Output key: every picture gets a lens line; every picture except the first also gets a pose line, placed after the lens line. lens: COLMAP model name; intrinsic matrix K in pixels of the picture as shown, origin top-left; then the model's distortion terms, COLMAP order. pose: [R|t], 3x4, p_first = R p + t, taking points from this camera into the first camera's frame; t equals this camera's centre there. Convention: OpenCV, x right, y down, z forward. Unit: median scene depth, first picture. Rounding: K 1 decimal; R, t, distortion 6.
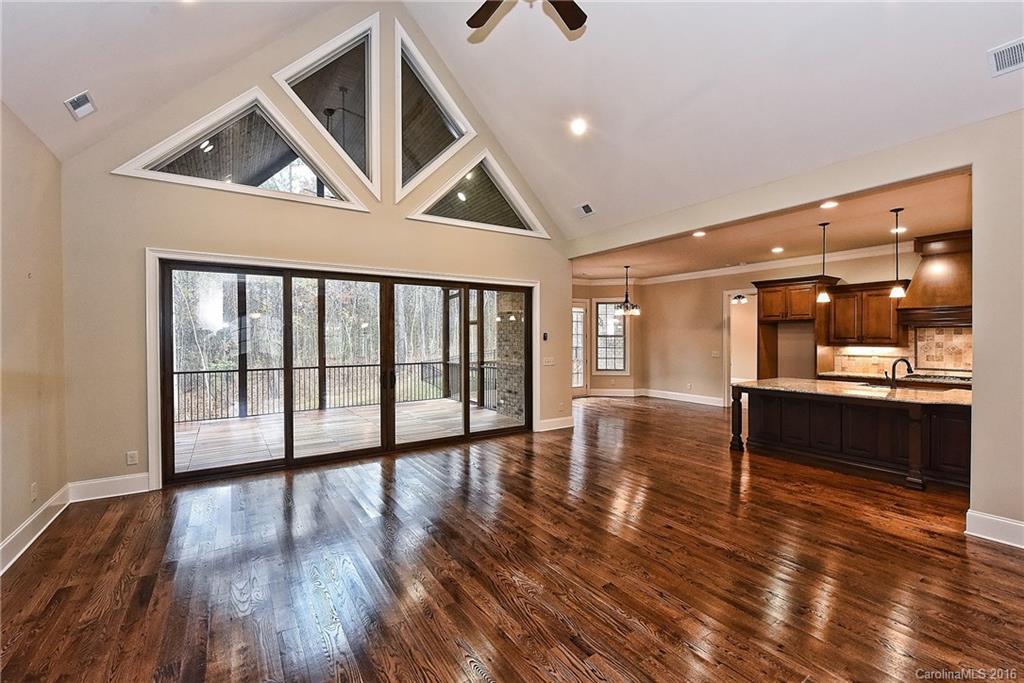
lens RADIAL K [[453.9, 0, 514.0], [0, 453.9, 341.2], [0, 0, 1]] dist [0.003382, 0.000066]
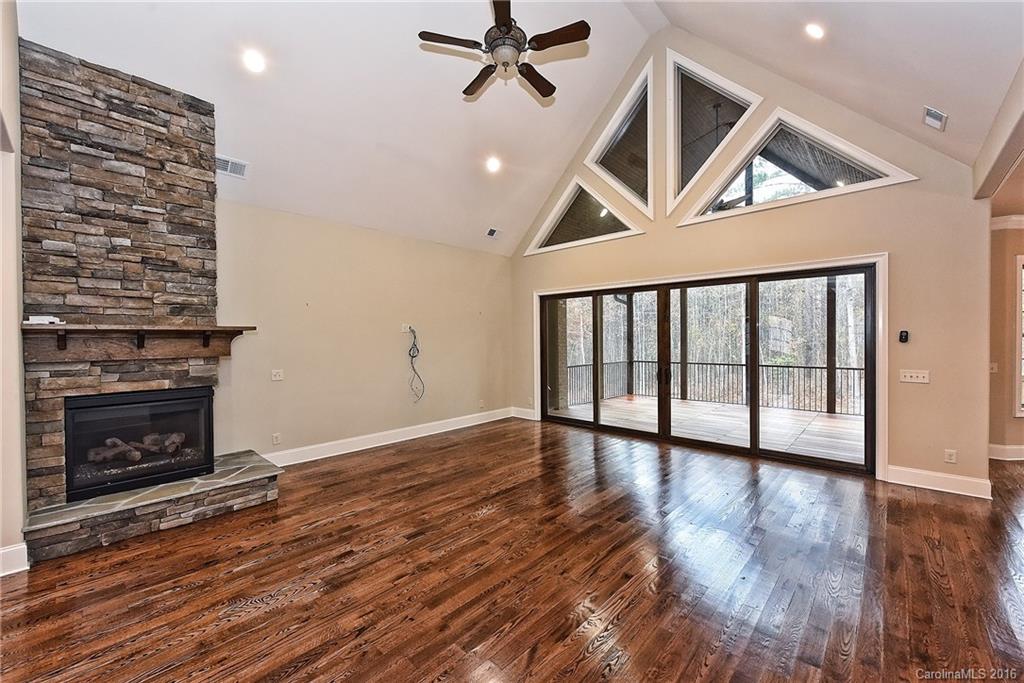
lens RADIAL K [[396.5, 0, 512.8], [0, 396.5, 341.8], [0, 0, 1]] dist [-0.003181, -0.000118]
pose [[0.240352, 0.008014, -0.970653, 0.471319], [-0.003191, 0.999967, 0.007466, -0.004974], [0.970680, 0.001303, 0.240370, 0.322991]]
